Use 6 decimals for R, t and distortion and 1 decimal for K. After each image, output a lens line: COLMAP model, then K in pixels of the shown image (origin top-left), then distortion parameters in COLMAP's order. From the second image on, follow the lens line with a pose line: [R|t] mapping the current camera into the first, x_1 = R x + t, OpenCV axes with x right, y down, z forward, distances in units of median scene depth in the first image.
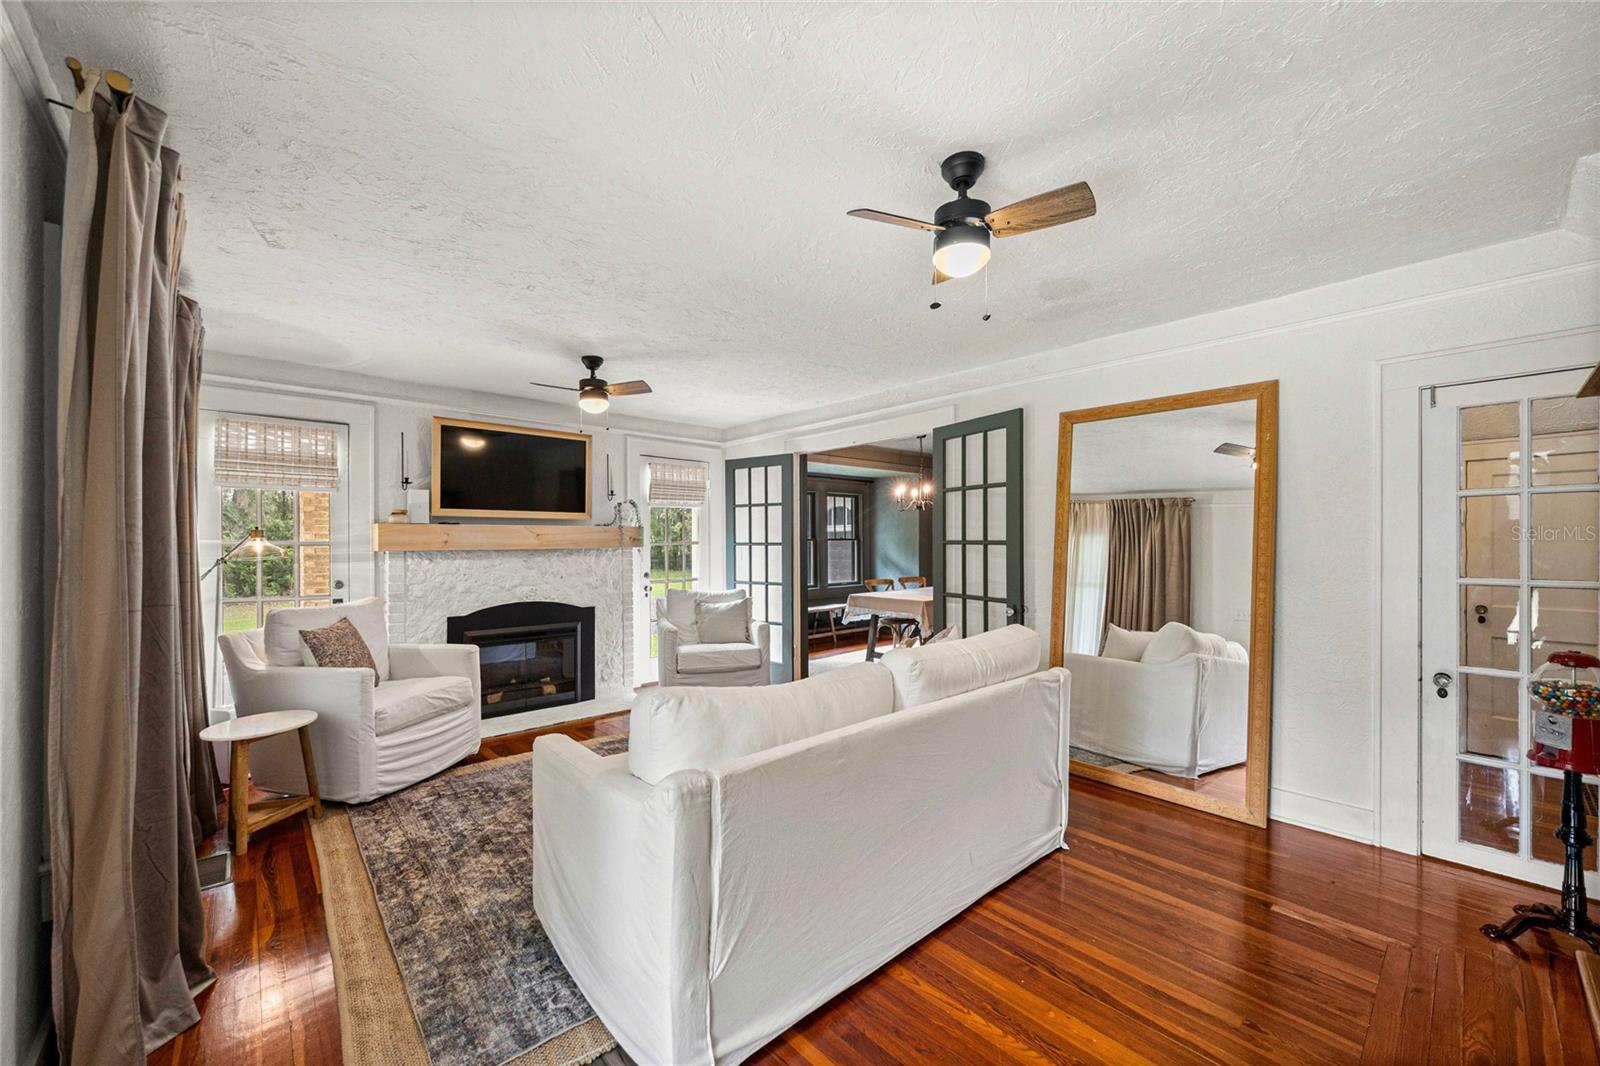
lens RADIAL K [[609.1, 0, 794.7], [0, 609.1, 540.9], [0, 0, 1]] dist [0.002493, -0.000012]
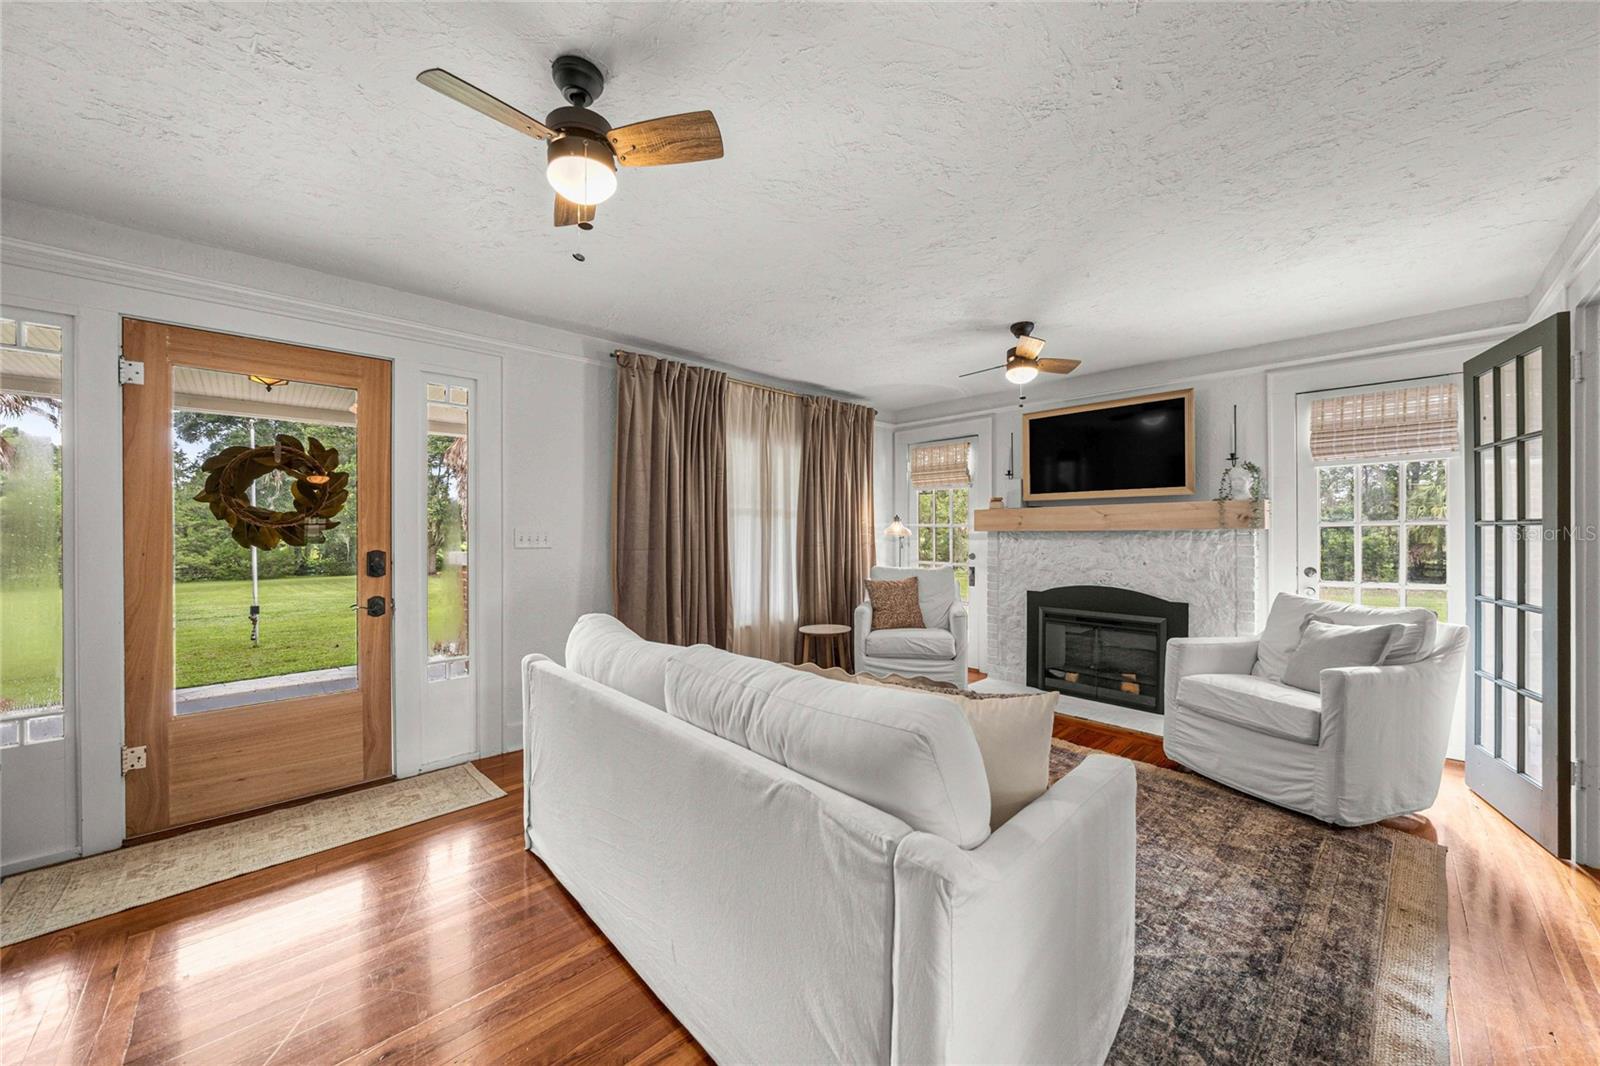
lens RADIAL K [[569.8, 0, 798.3], [0, 569.8, 533.3], [0, 0, 1]] dist [-0.000942, -0.000028]
pose [[0.029736, 0.006309, -0.999538, 0.412558], [0.003357, 0.999974, 0.006411, 0.010069], [0.999552, -0.003546, 0.029714, 0.485091]]
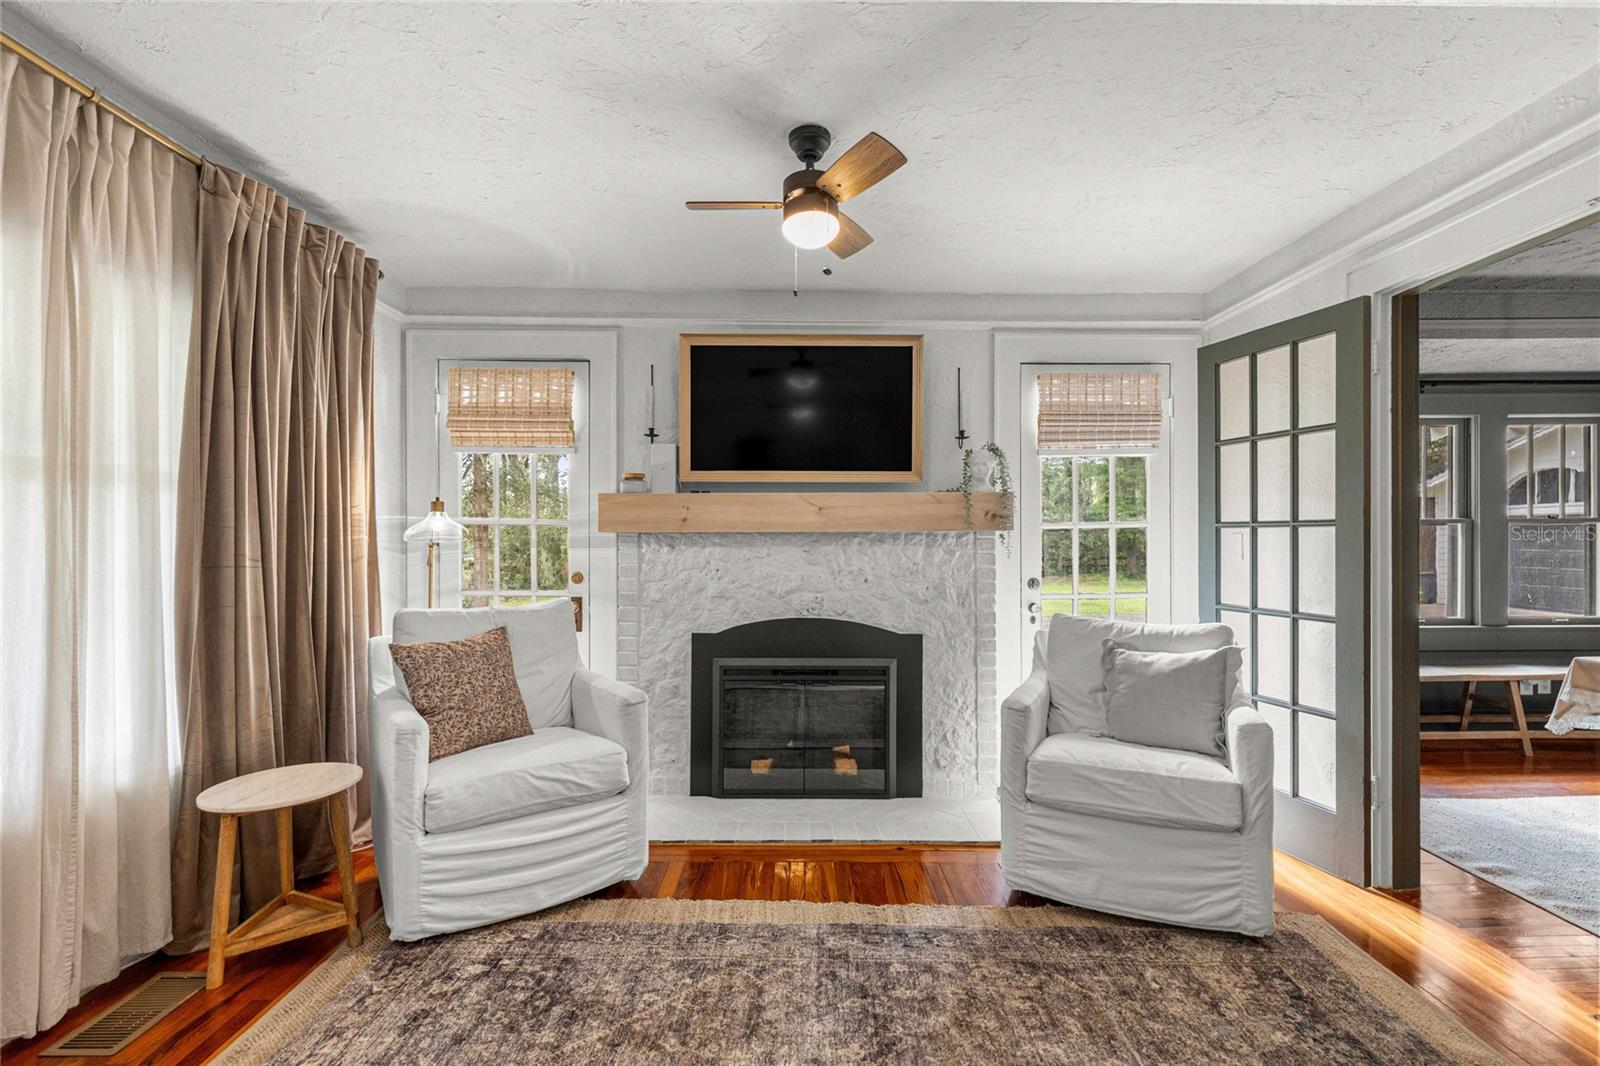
lens RADIAL K [[732.2, 0, 802.8], [0, 732.2, 536.7], [0, 0, 1]] dist [0.001481, -0.000002]
pose [[0.748635, 0.005007, -0.662963, 0.041234], [-0.002884, 0.999987, 0.004295, 0.014368], [0.662976, -0.001304, 0.748639, 0.429618]]
